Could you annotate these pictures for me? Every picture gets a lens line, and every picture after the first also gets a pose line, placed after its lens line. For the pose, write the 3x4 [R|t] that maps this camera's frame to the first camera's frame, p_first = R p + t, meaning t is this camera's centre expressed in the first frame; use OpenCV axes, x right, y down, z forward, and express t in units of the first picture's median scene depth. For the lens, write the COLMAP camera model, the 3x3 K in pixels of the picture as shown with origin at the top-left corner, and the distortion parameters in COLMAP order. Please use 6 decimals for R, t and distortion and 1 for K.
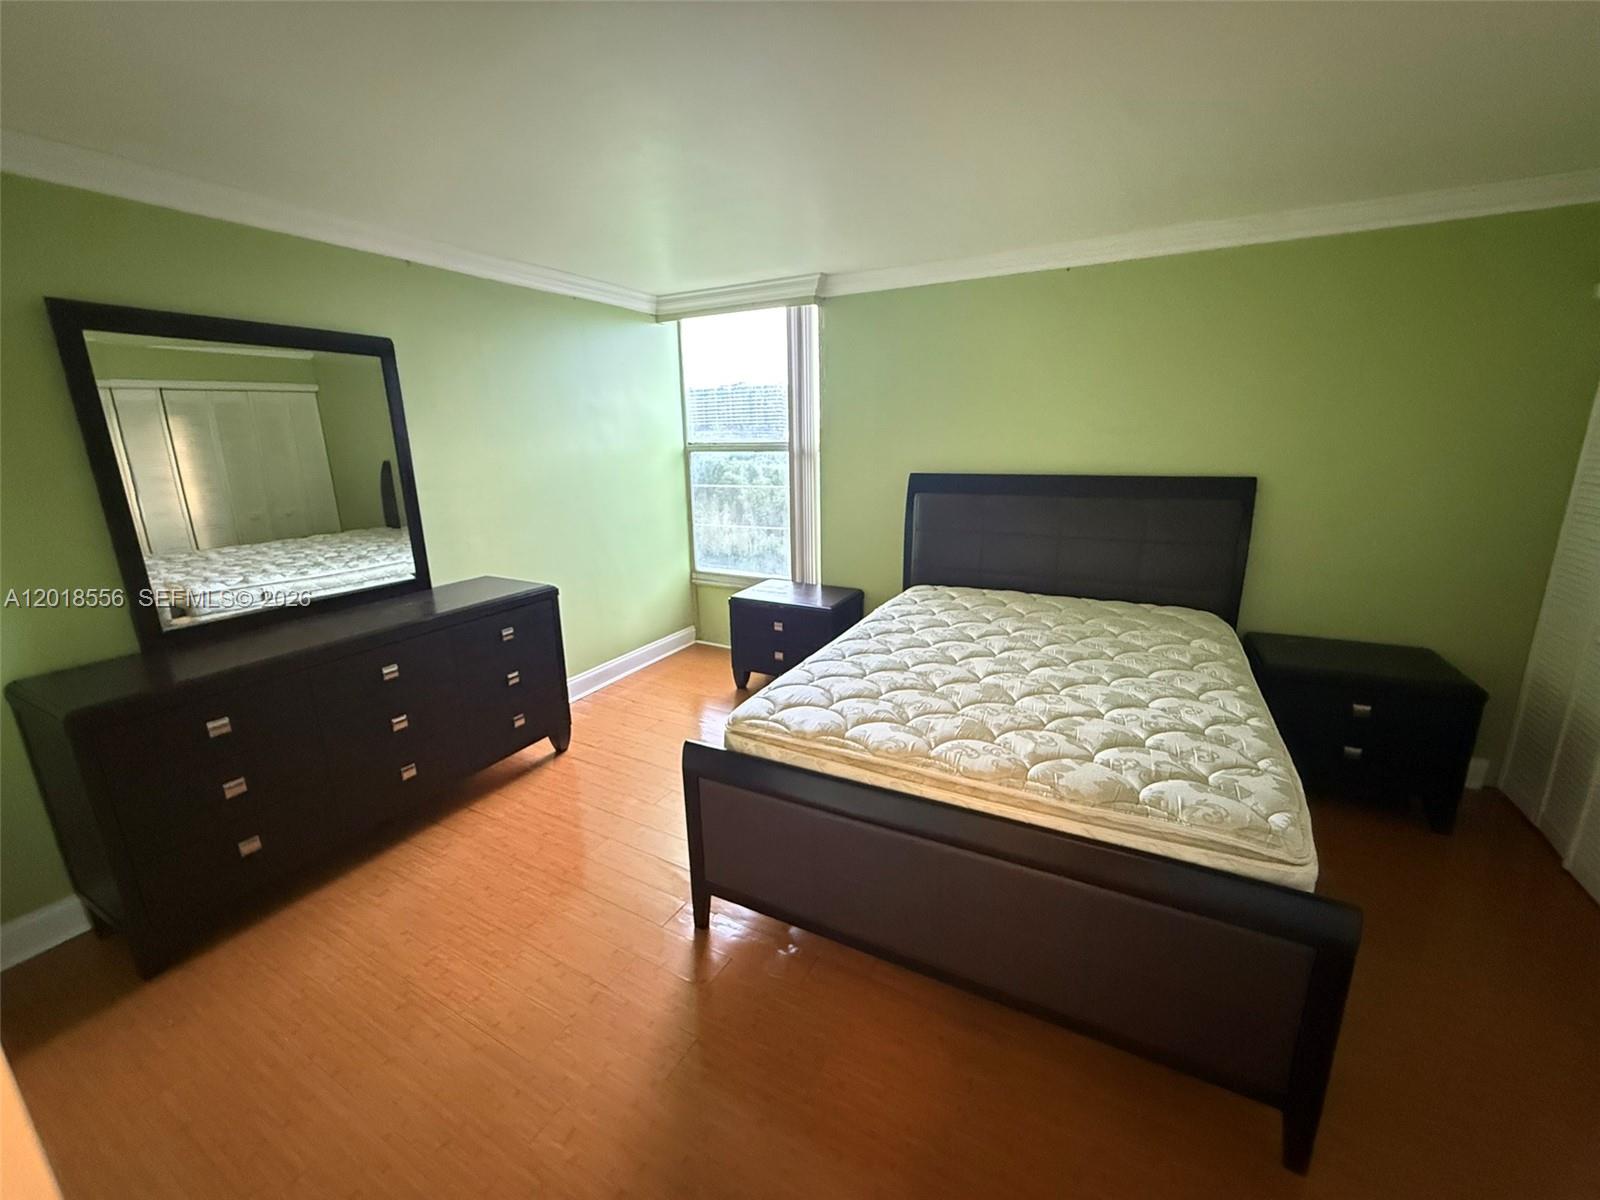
lens RADIAL K [[639.7, 0, 795.6], [0, 639.7, 608.2], [0, 0, 1]] dist [0.000630, -0.000075]
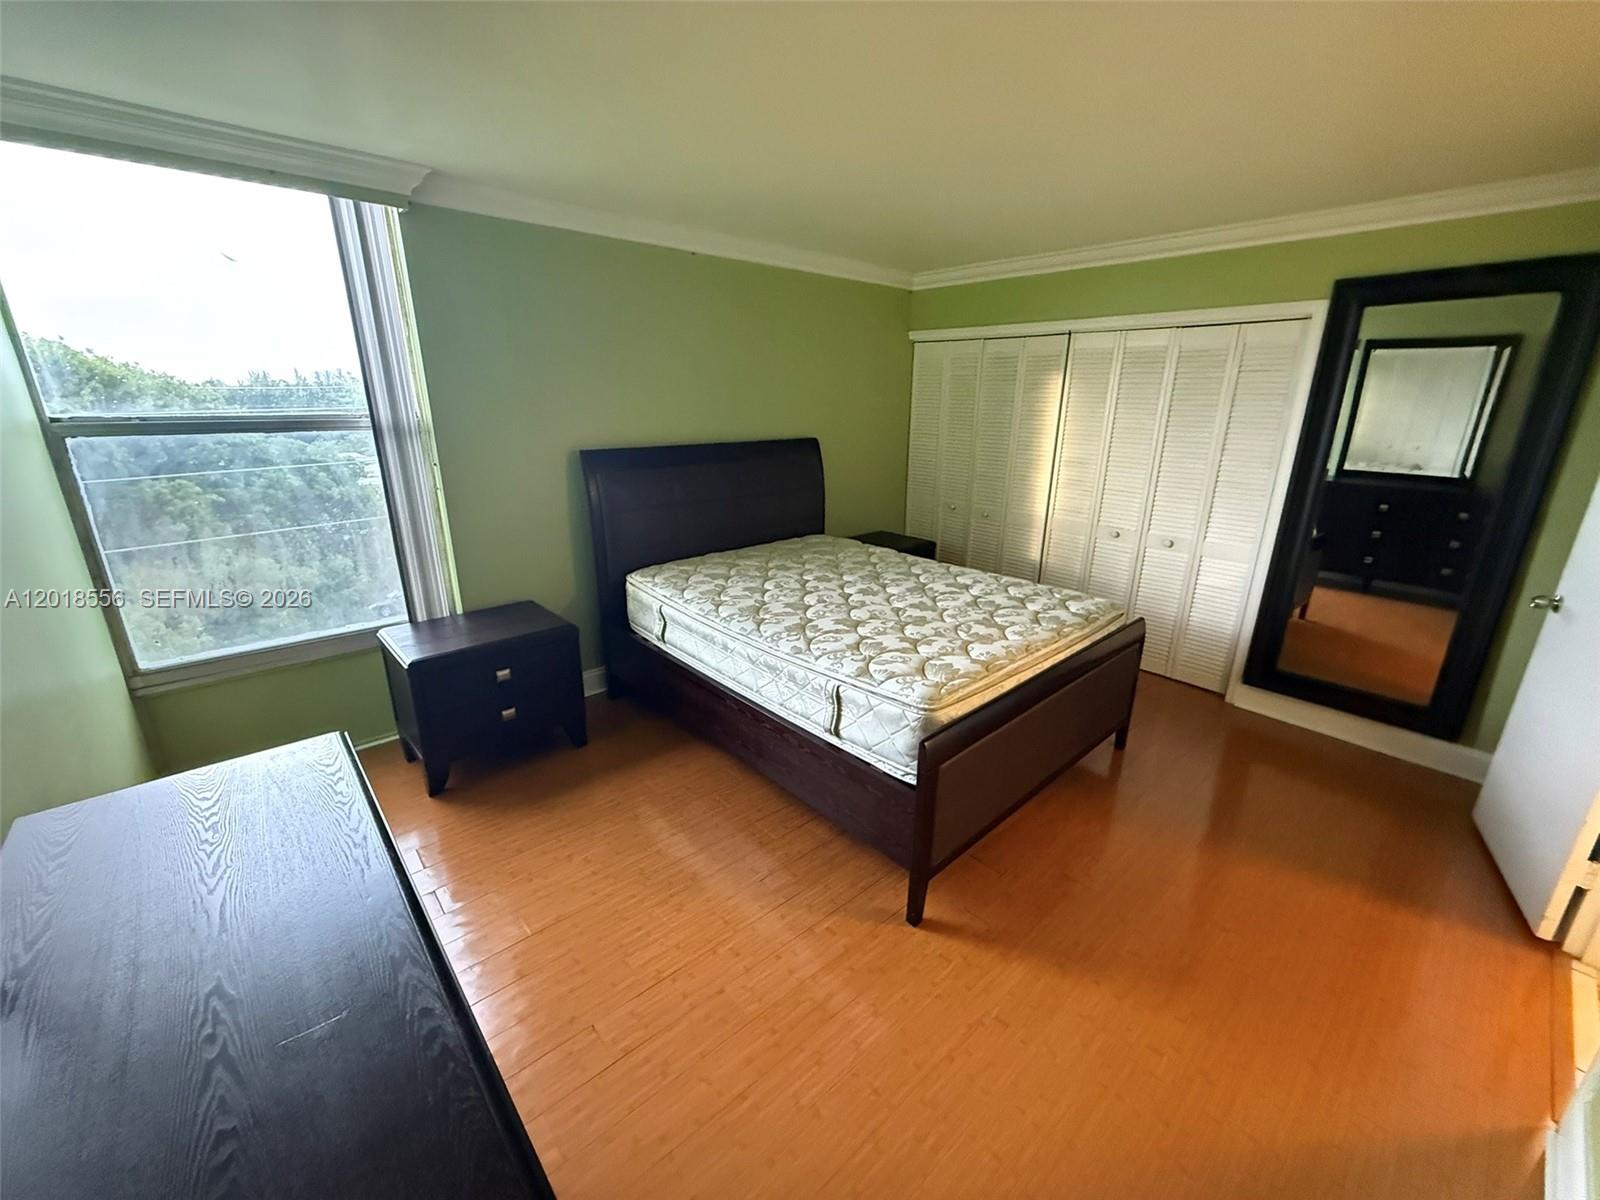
lens RADIAL K [[638.4, 0, 797.6], [0, 638.4, 597.6], [0, 0, 1]] dist [0.000172, -0.000522]
pose [[0.303677, -0.290022, 0.907561, -0.597080], [0.223171, 0.947698, 0.228174, -0.154724], [-0.926269, 0.133250, 0.352519, 0.454711]]
